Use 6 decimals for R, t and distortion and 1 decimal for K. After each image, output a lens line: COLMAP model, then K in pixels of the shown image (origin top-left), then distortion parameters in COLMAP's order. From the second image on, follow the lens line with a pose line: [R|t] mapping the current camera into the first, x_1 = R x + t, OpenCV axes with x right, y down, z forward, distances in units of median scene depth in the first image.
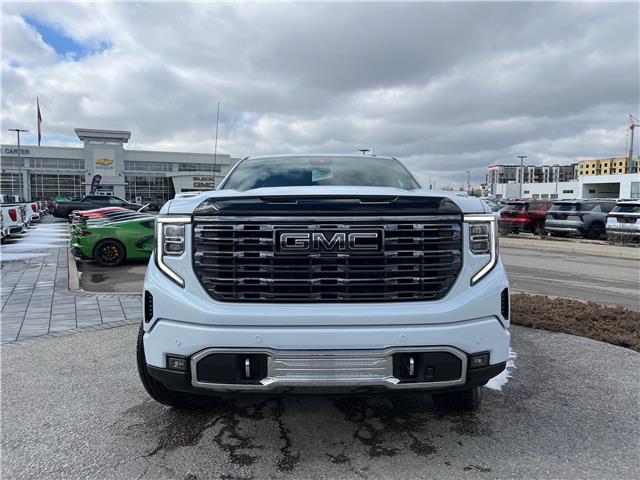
lens RADIAL K [[480.6, 0, 320.8], [0, 480.6, 240.3], [0, 0, 1]] dist [0.061892, -0.075199]
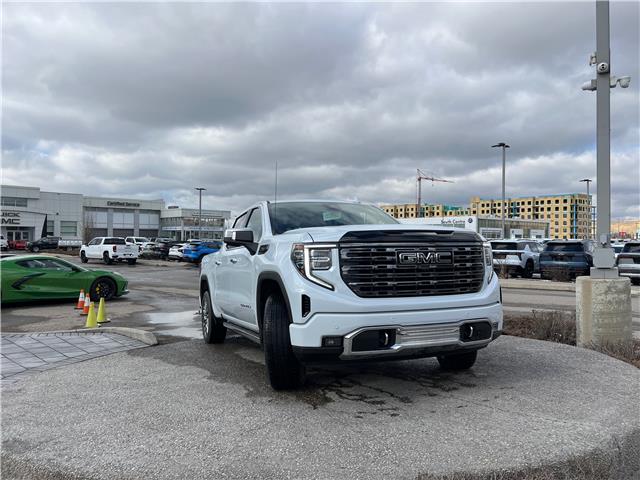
lens RADIAL K [[488.5, 0, 320.8], [0, 488.5, 238.2], [0, 0, 1]] dist [0.062200, -0.077856]
pose [[0.930472, 0.002920, 0.366352, -0.752114], [0.028649, 0.996326, -0.080705, 0.048492], [-0.365242, 0.085589, 0.926970, -0.347381]]
